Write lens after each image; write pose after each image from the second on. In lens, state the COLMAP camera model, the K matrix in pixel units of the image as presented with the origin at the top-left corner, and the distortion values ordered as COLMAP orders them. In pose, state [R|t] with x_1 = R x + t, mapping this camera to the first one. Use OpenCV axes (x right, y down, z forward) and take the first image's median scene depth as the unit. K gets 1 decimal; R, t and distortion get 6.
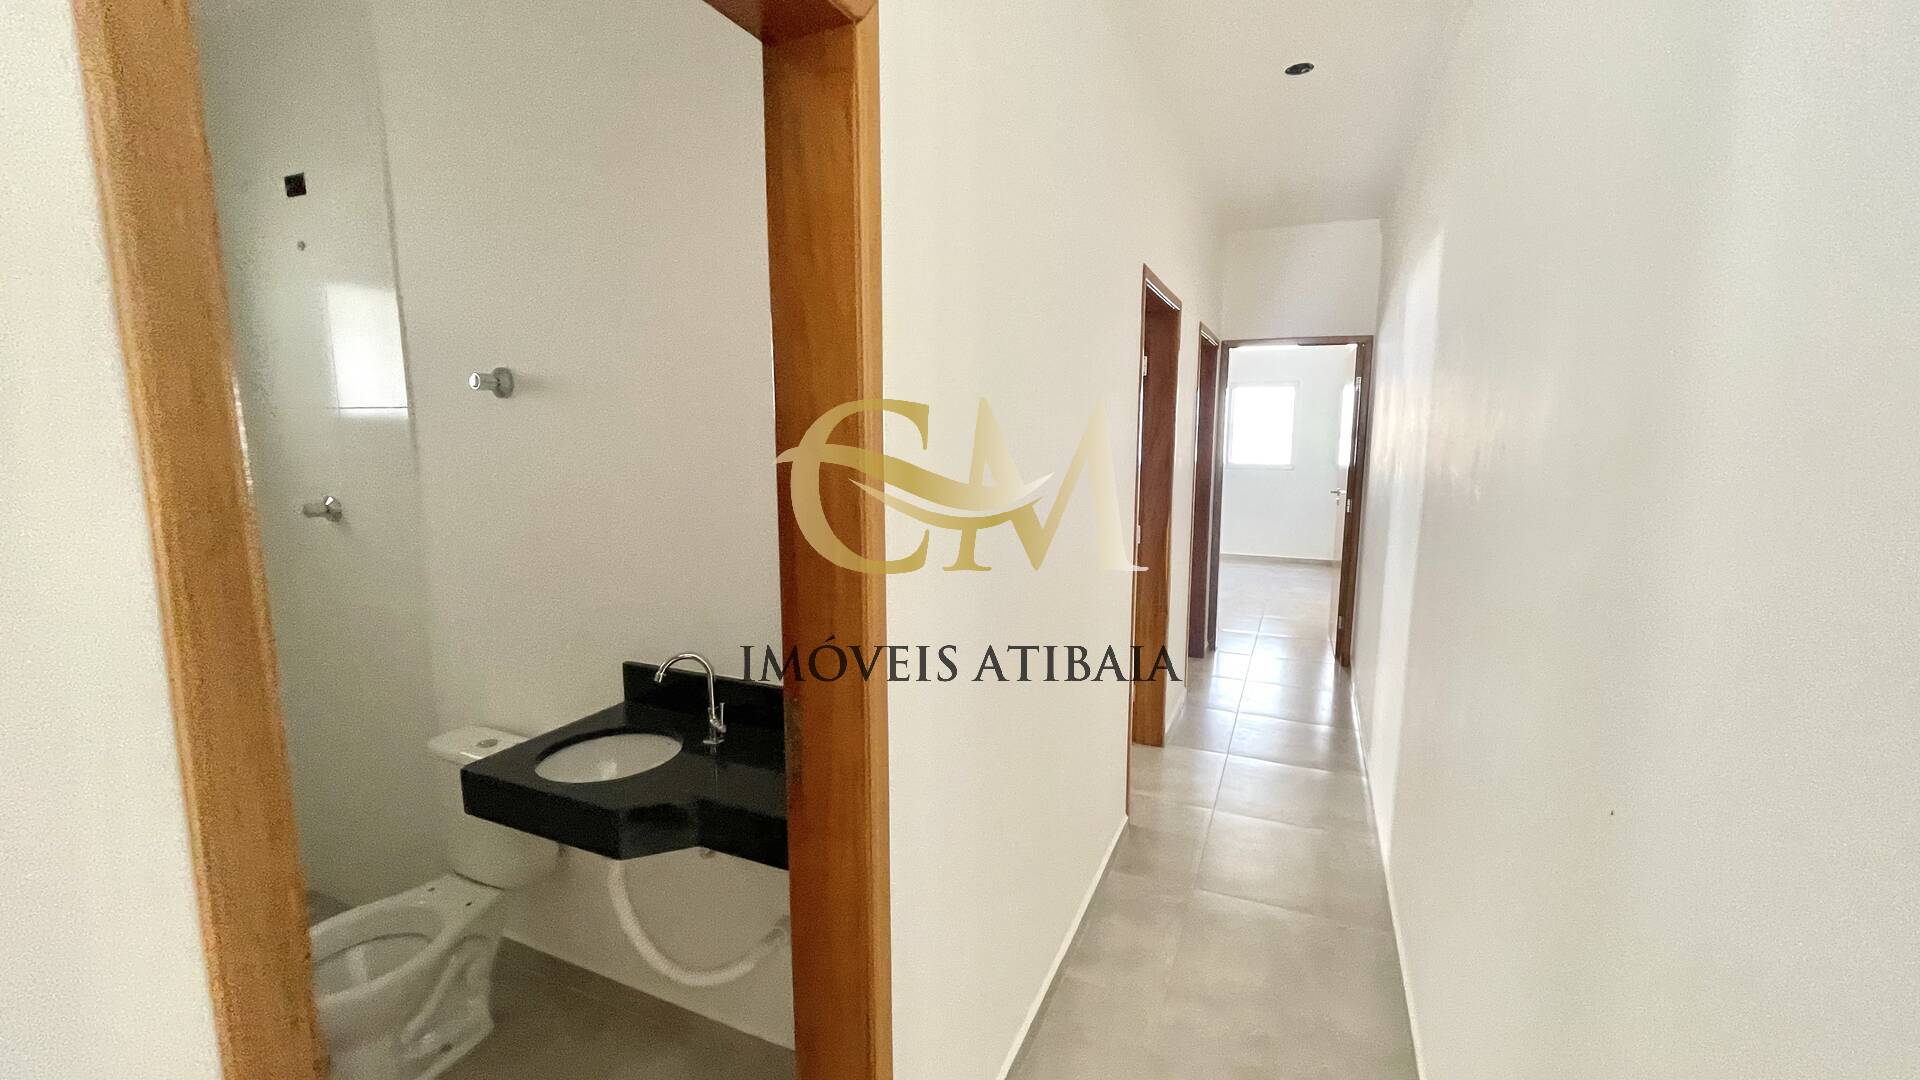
lens RADIAL K [[779.4, 0, 967.7], [0, 779.4, 543.9], [0, 0, 1]] dist [0.000828, 0.001382]
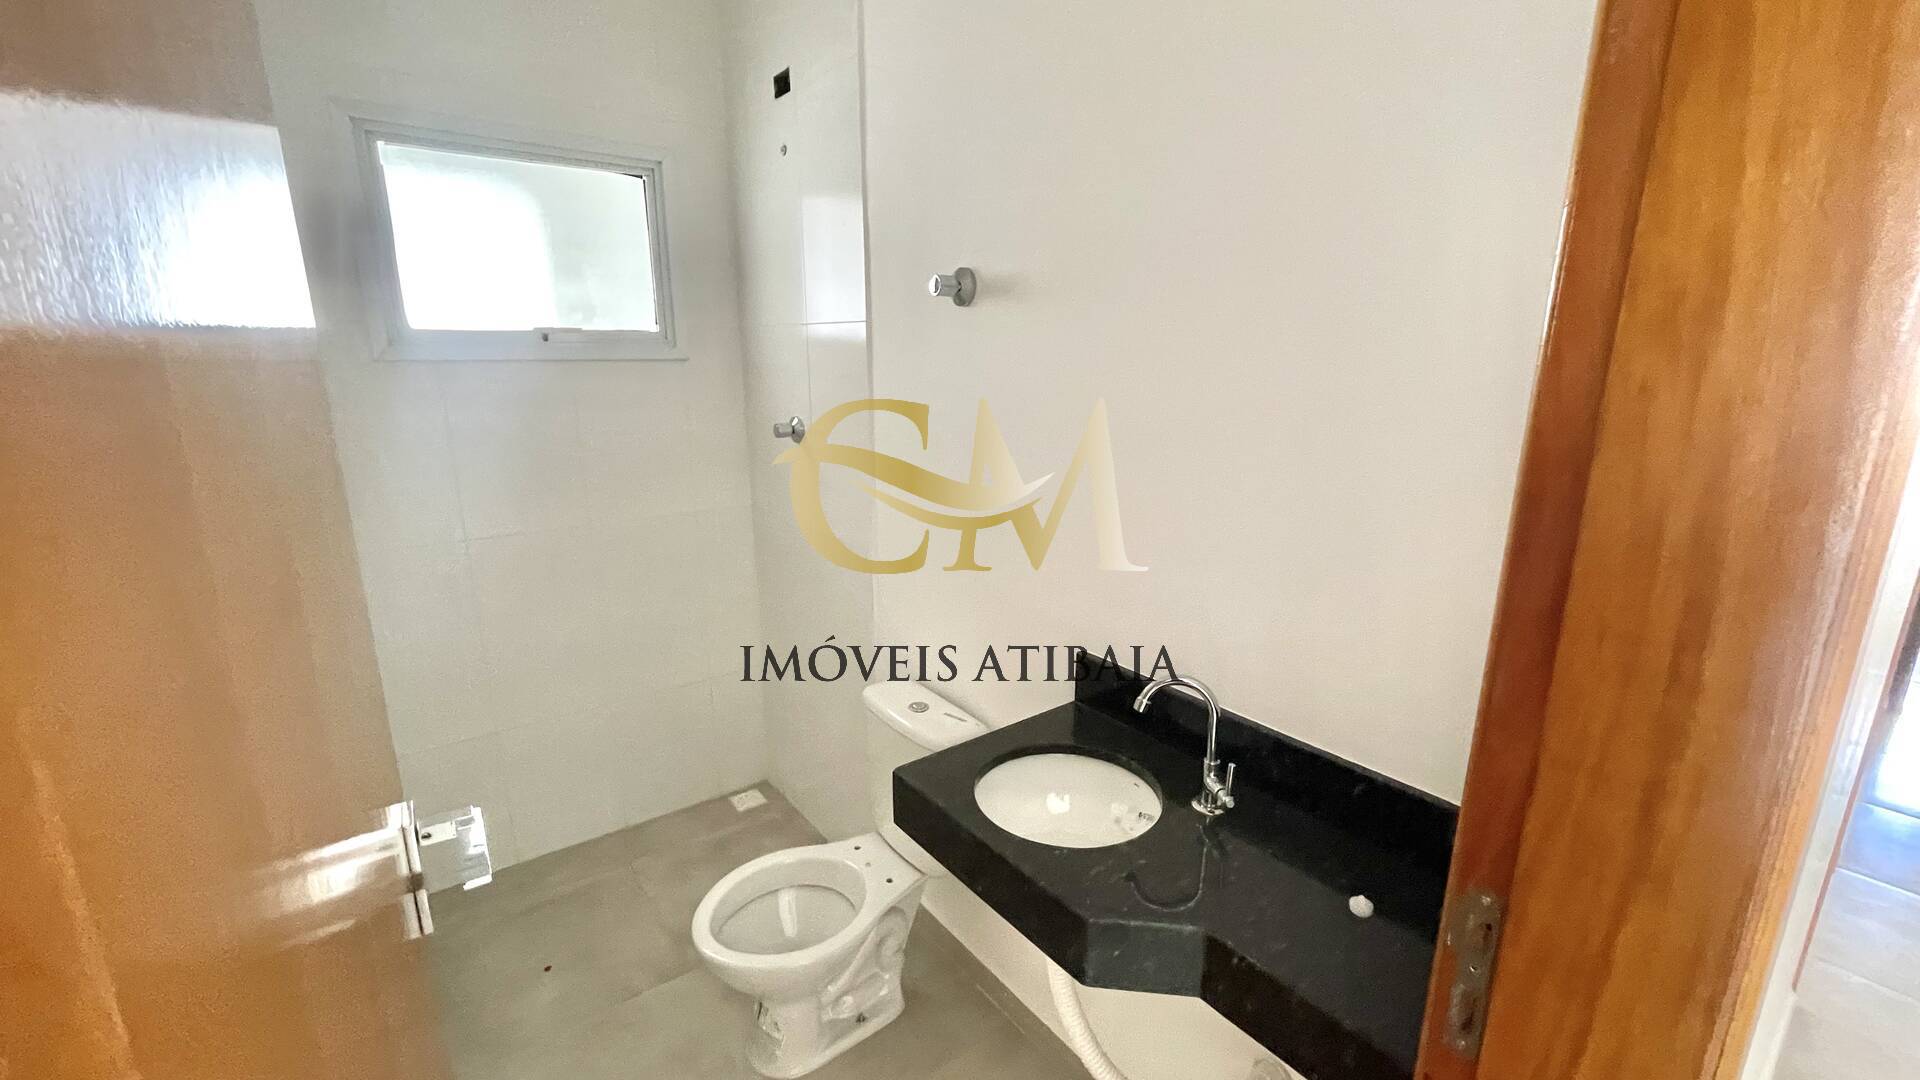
lens RADIAL K [[779.4, 0, 960.4], [0, 779.4, 534.8], [0, 0, 1]] dist [0.000828, 0.001382]
pose [[0.878491, 0.109232, -0.465104, -0.199583], [-0.069492, 0.992374, 0.101807, -0.033895], [0.472677, -0.057115, 0.879383, 0.278180]]
